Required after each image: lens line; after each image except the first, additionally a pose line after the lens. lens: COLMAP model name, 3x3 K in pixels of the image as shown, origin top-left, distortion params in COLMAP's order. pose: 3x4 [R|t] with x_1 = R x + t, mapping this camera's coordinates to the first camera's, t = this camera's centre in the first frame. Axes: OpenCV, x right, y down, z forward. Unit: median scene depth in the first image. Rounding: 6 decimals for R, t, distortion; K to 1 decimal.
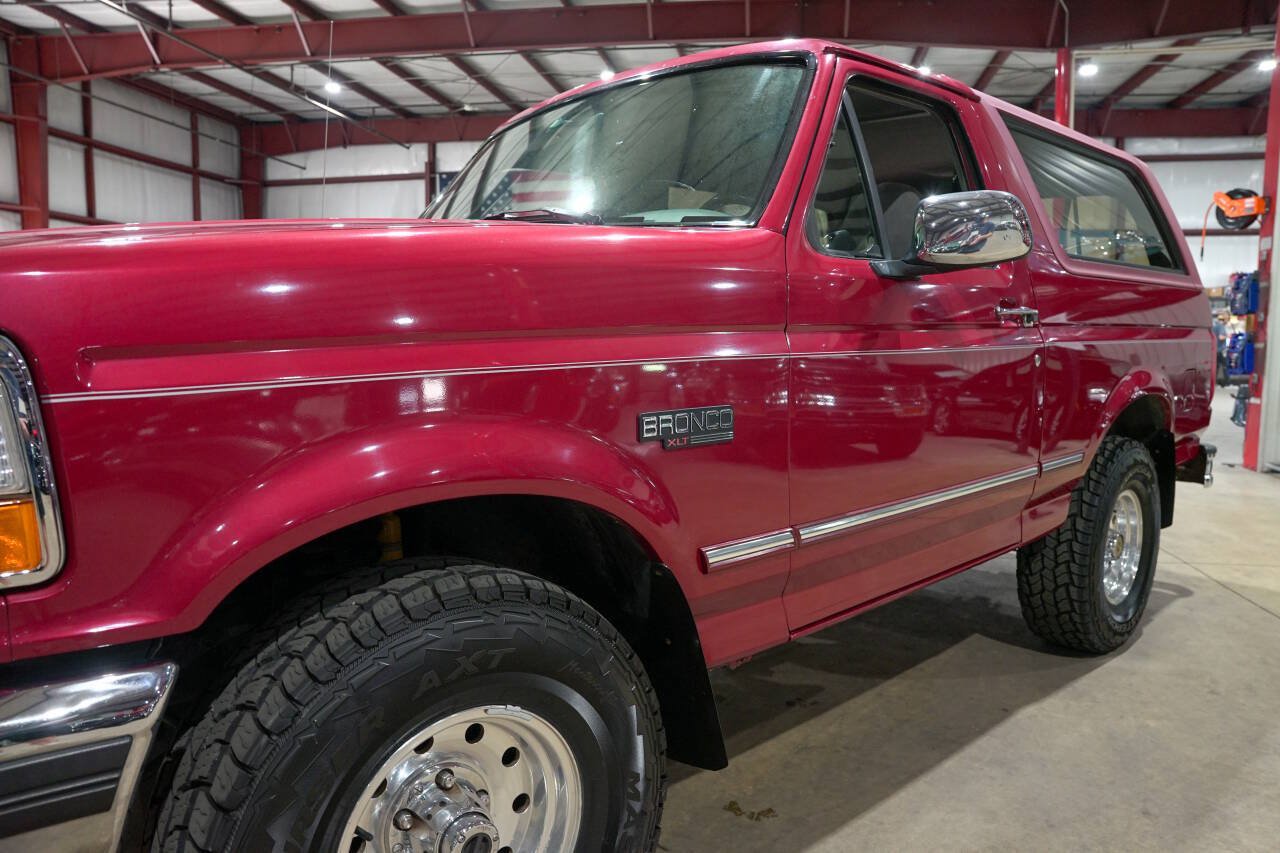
lens RADIAL K [[875.9, 0, 643.4], [0, 875.9, 427.4], [0, 0, 1]] dist [-0.142899, 0.112722]
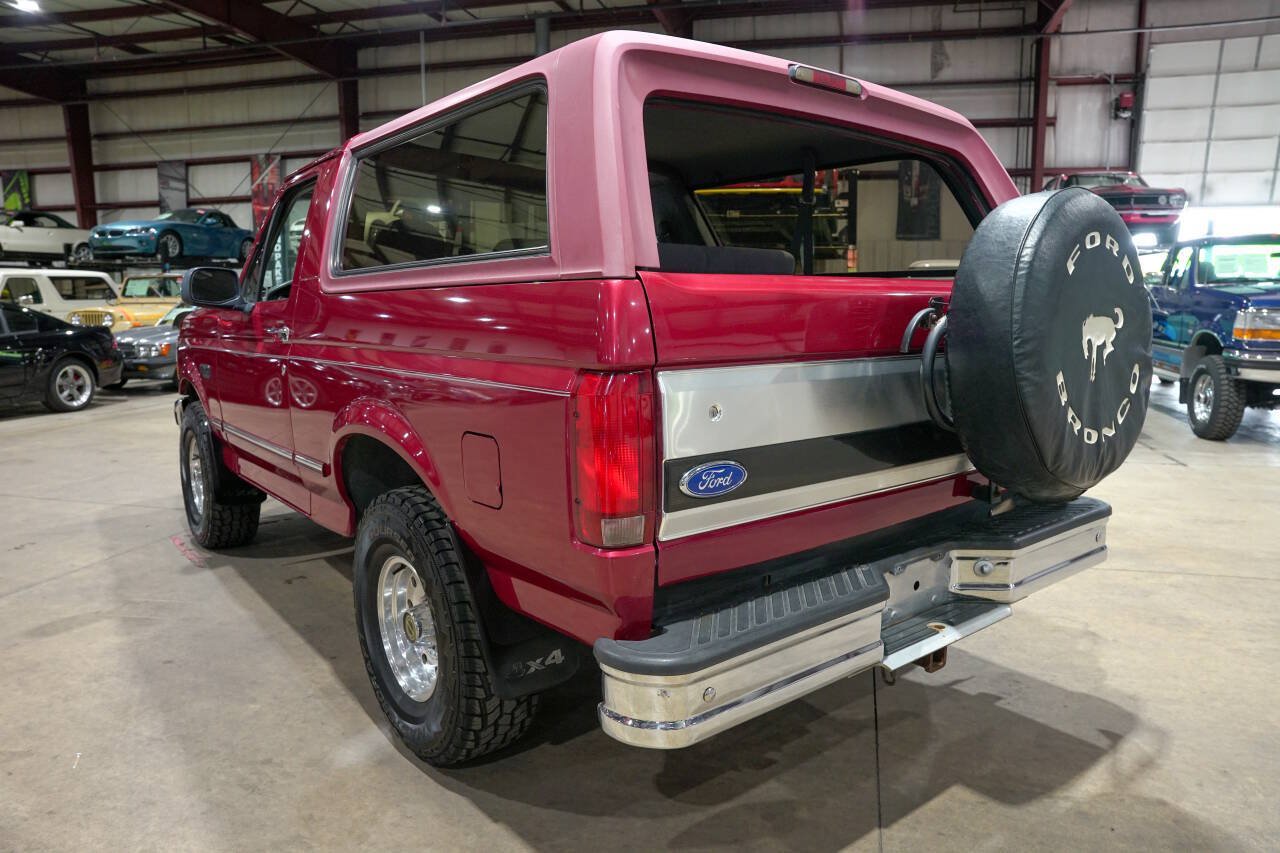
lens RADIAL K [[875.9, 0, 643.4], [0, 875.9, 427.4], [0, 0, 1]] dist [-0.142899, 0.112722]
pose [[-0.061791, 0.146092, -0.987339, 1.064047], [-0.099181, 0.983435, 0.151721, -0.149078], [0.993149, 0.107300, -0.046278, 0.999115]]
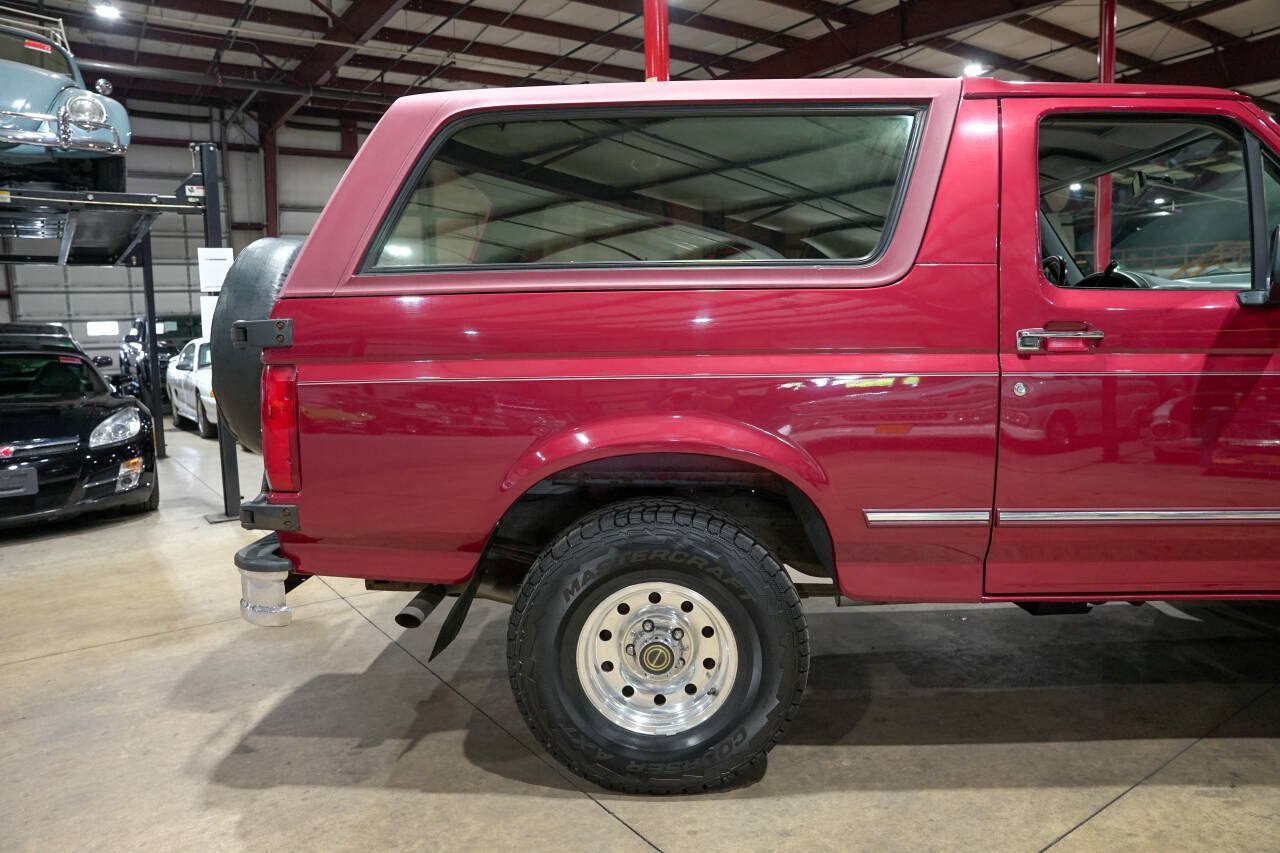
lens RADIAL K [[875.9, 0, 643.4], [0, 875.9, 427.4], [0, 0, 1]] dist [-0.142899, 0.112722]
pose [[-0.714111, -0.066237, 0.696892, -0.272912], [0.092610, 0.977825, 0.187836, -0.191587], [-0.693879, 0.198675, -0.692141, 1.561327]]
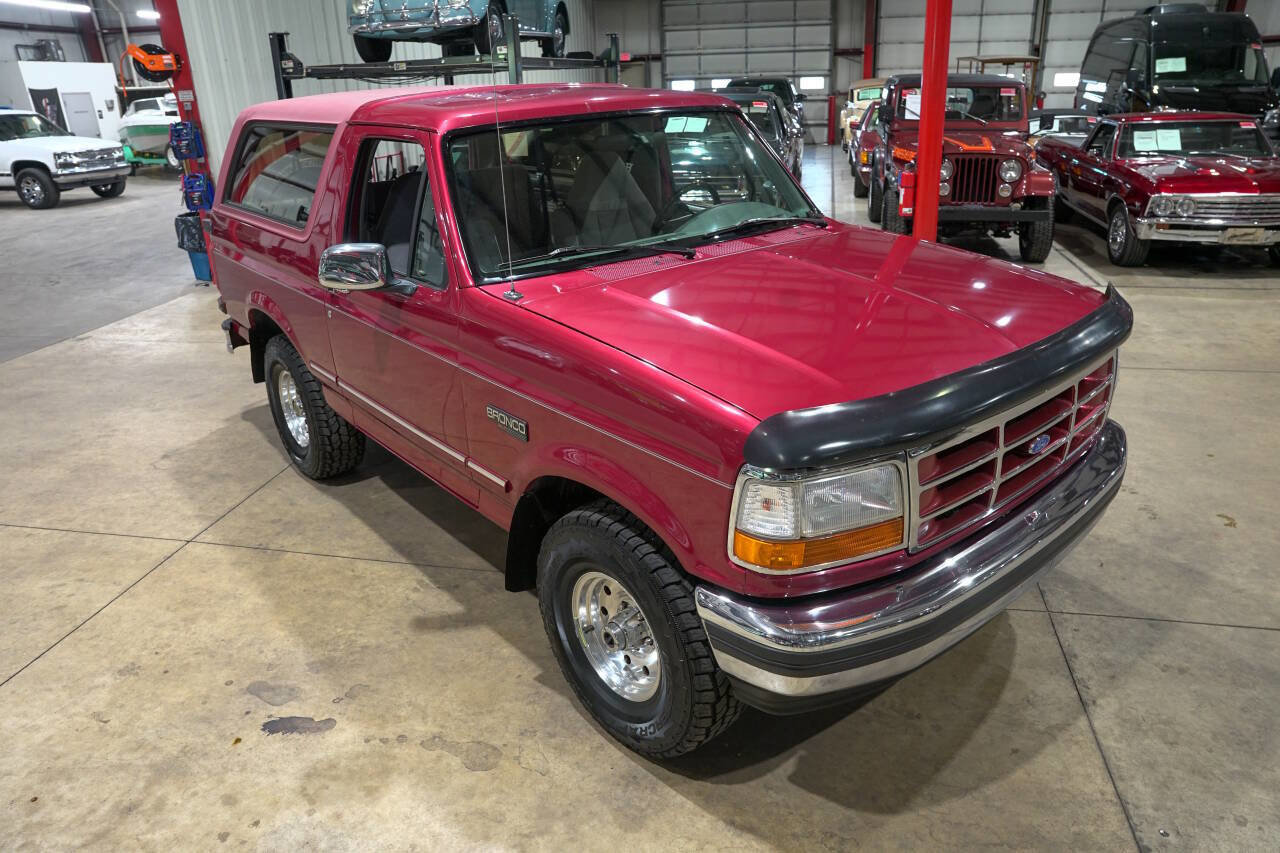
lens RADIAL K [[875.9, 0, 643.4], [0, 875.9, 427.4], [0, 0, 1]] dist [-0.142899, 0.112722]
pose [[0.024513, -0.385918, 0.922207, -0.977700], [0.135577, 0.915245, 0.379401, -0.288660], [-0.990464, 0.115730, 0.074757, 0.607975]]
